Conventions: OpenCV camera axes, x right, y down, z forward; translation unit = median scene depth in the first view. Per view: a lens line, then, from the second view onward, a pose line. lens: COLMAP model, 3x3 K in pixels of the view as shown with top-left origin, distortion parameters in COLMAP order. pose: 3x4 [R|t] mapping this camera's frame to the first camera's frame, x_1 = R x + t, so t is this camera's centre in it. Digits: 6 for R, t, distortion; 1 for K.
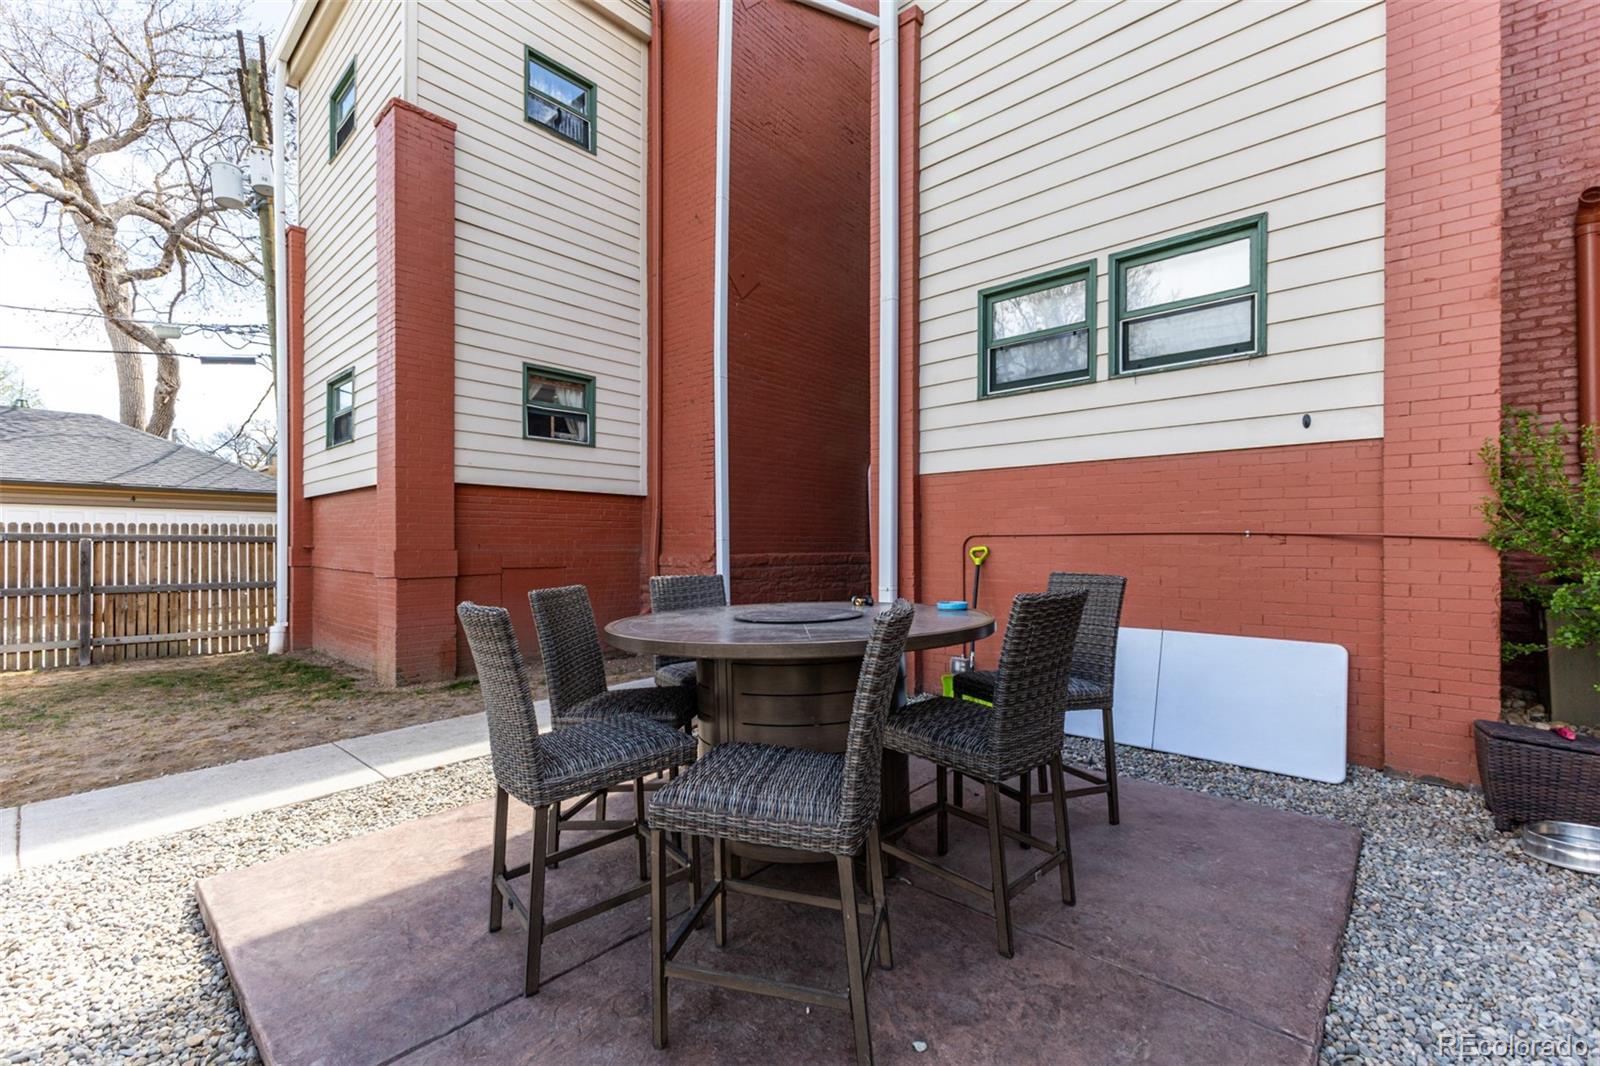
lens RADIAL K [[692.8, 0, 794.3], [0, 692.8, 548.9], [0, 0, 1]] dist [-0.000281, -0.000171]
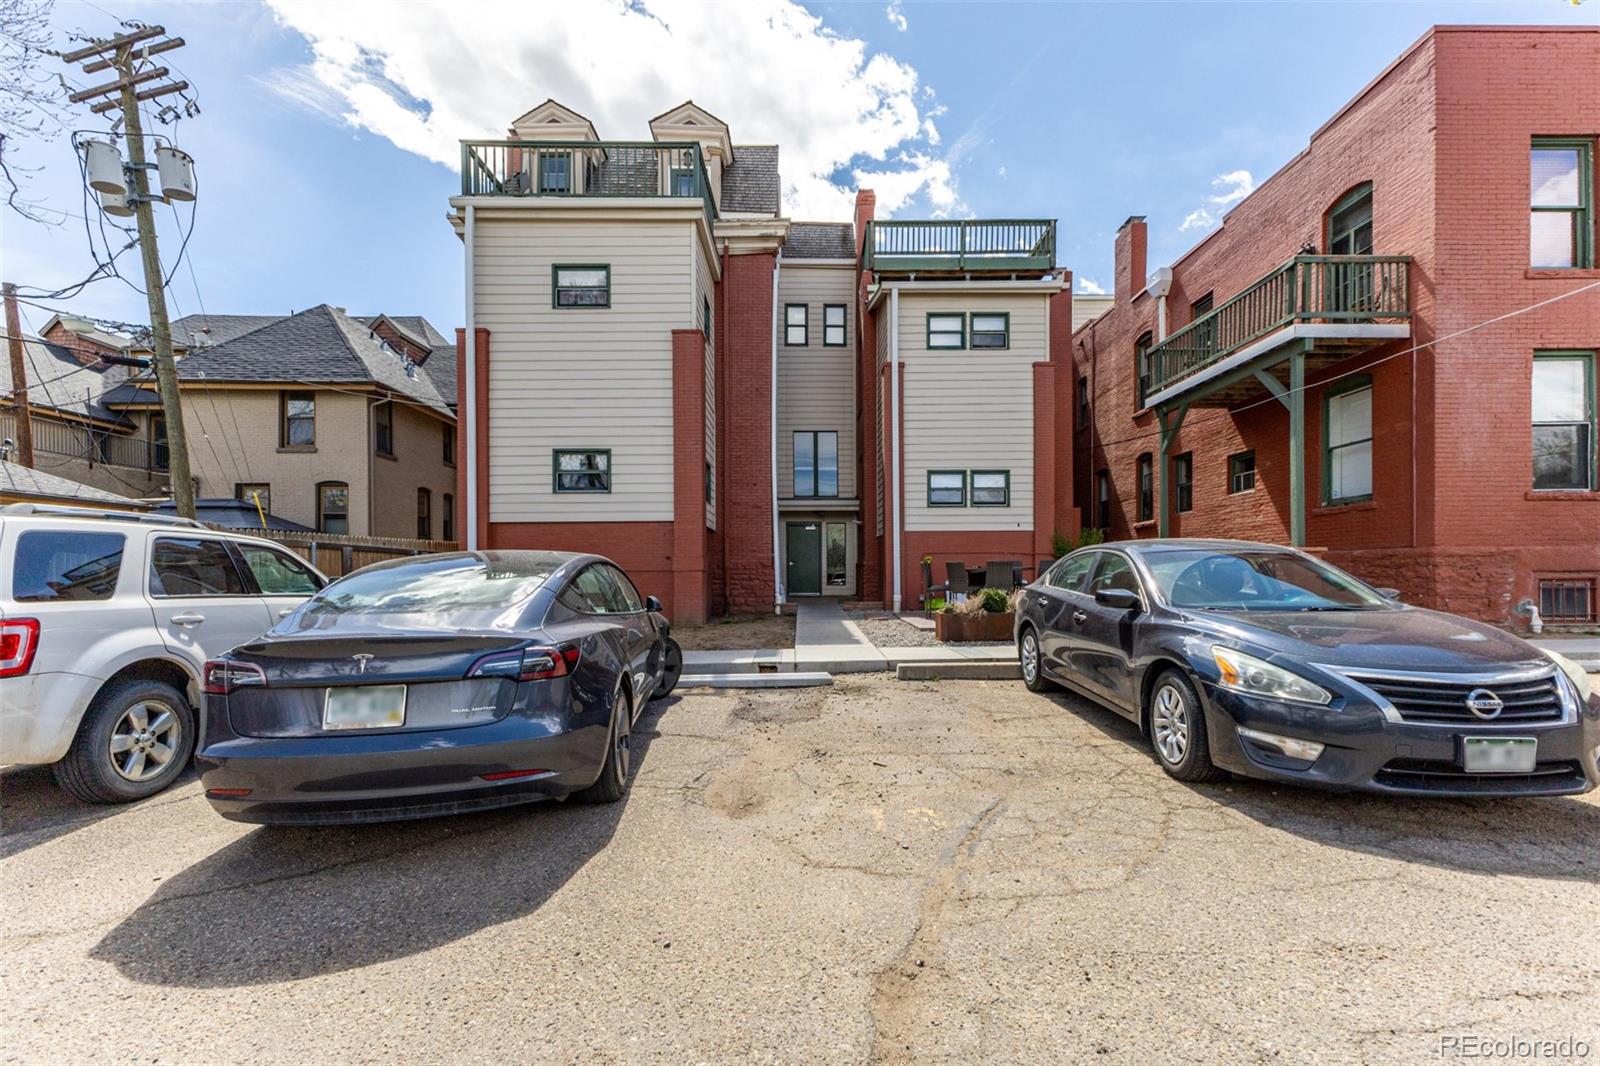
lens RADIAL K [[692.8, 0, 789.8], [0, 692.8, 573.2], [0, 0, 1]] dist [-0.000281, -0.000171]
pose [[0.735038, -0.002373, 0.678022, -1.648617], [0.009842, 0.999926, -0.007169, 0.062162], [-0.677954, 0.011943, 0.735007, -0.583520]]
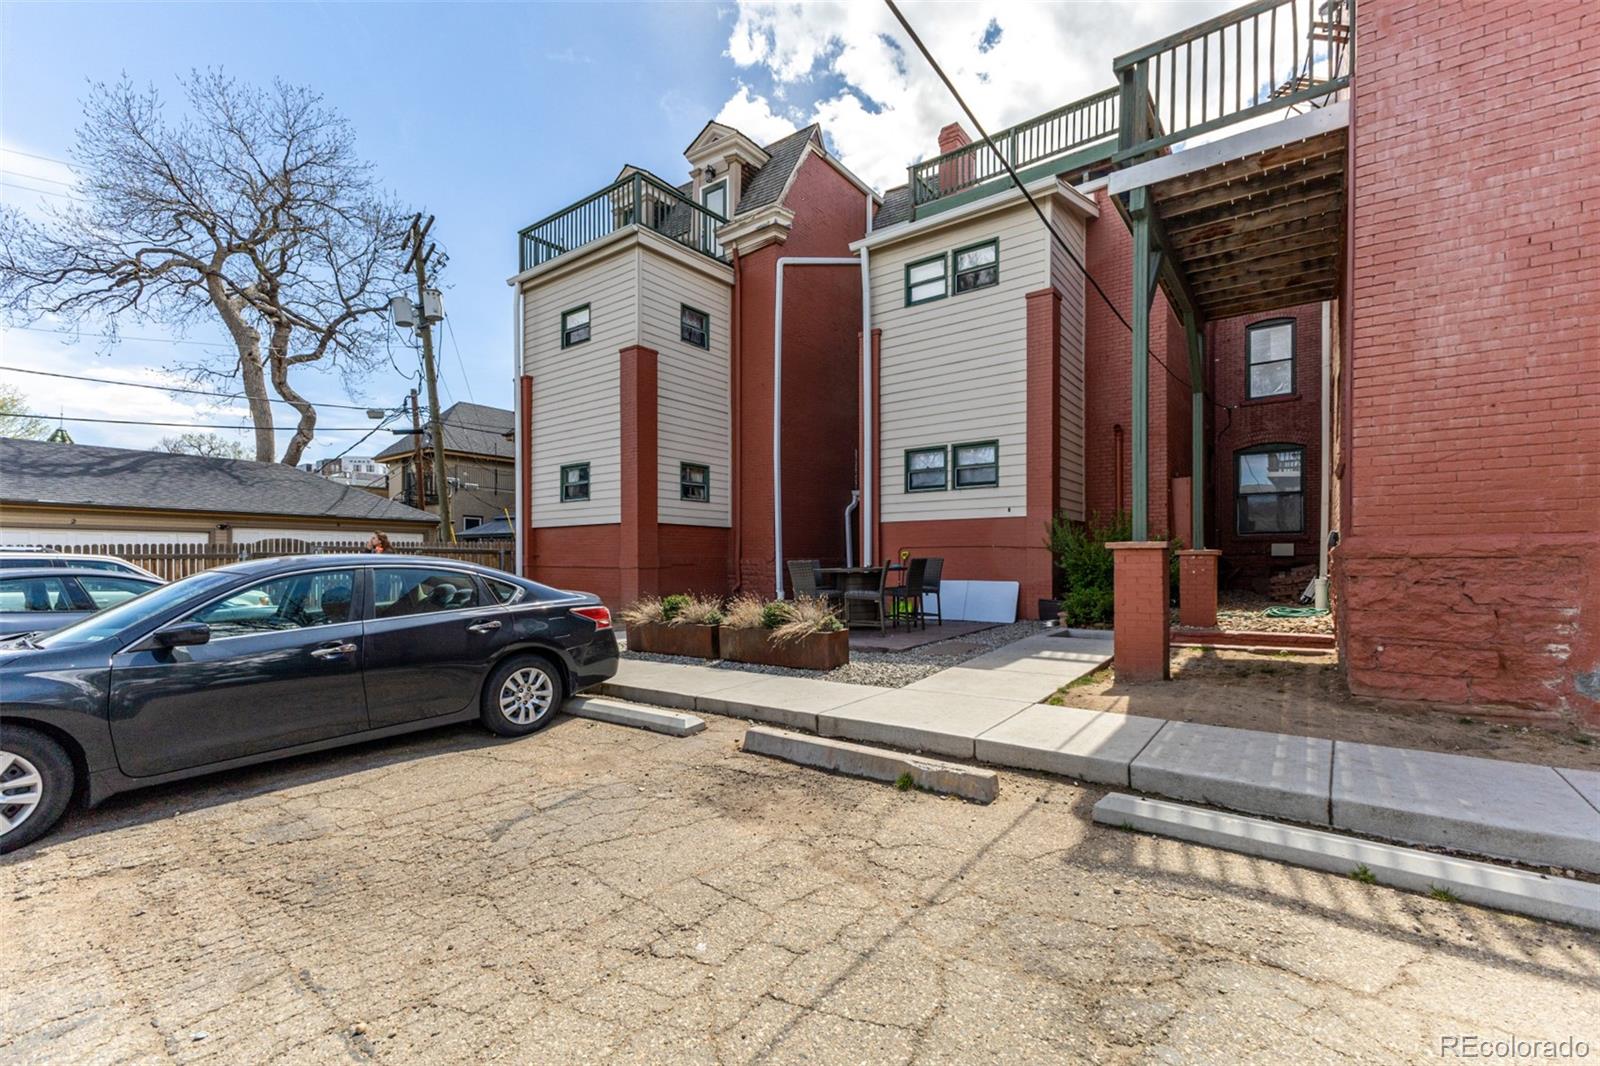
lens RADIAL K [[692.8, 0, 791.2], [0, 692.8, 563.9], [0, 0, 1]] dist [-0.000281, -0.000171]
pose [[0.995471, -0.004732, 0.094945, -0.291413], [0.004952, 0.999986, -0.002078, 0.033427], [-0.094934, 0.002539, 0.995480, -1.109362]]
